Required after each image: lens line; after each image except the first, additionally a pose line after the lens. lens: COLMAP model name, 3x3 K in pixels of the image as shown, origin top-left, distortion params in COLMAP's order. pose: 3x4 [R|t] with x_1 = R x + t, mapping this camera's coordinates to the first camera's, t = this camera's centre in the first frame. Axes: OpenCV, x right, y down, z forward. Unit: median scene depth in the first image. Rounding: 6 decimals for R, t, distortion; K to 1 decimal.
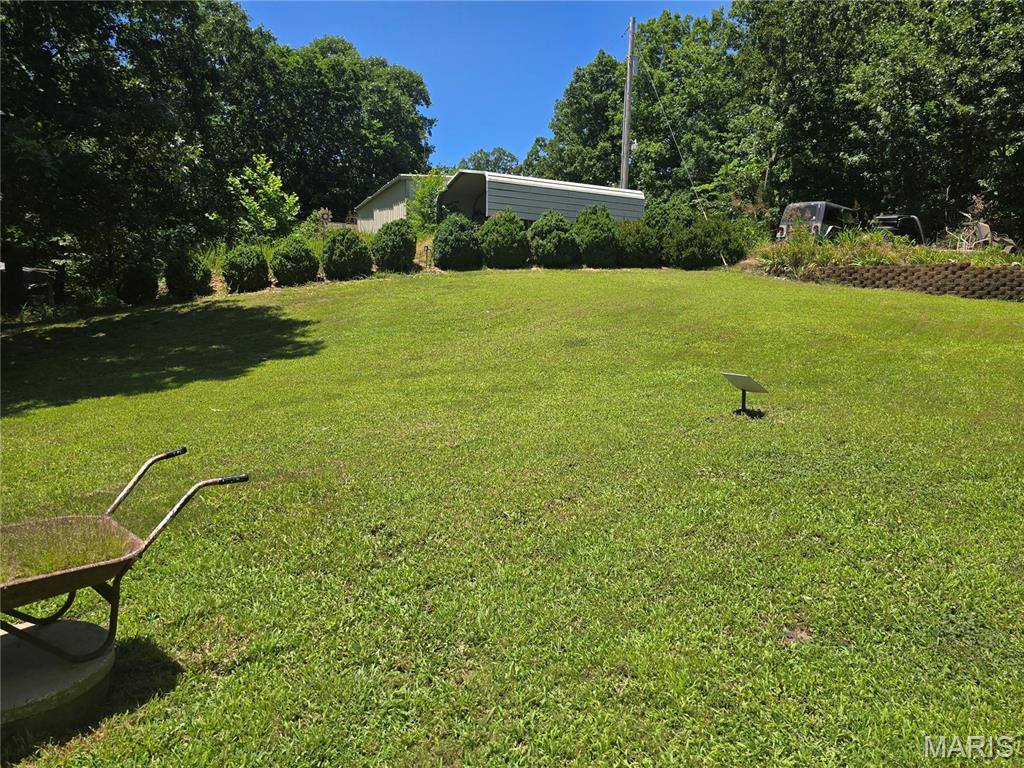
lens RADIAL K [[696.7, 0, 512.2], [0, 696.7, 387.0], [0, 0, 1]] dist [0.049833, -0.013597]
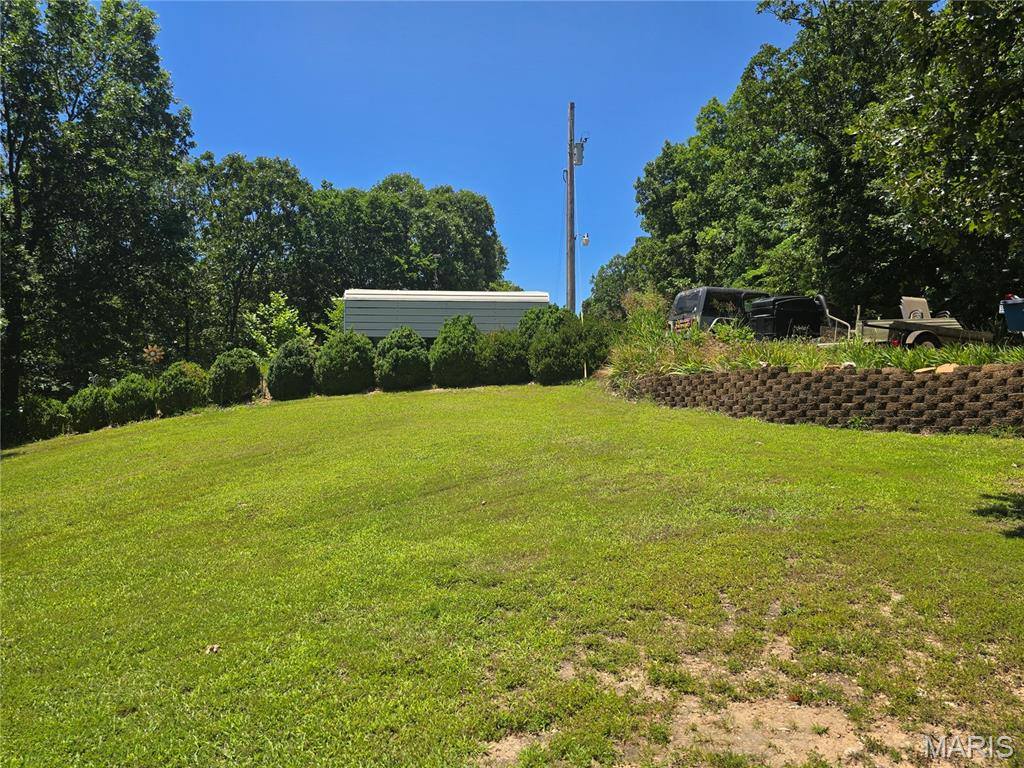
lens RADIAL K [[696.7, 0, 511.7], [0, 696.7, 382.2], [0, 0, 1]] dist [0.049833, -0.013597]
pose [[0.933747, -0.052787, -0.354019, 0.491489], [-0.003252, 0.987774, -0.155860, -0.048205], [0.357918, 0.146685, 0.922160, 0.261656]]
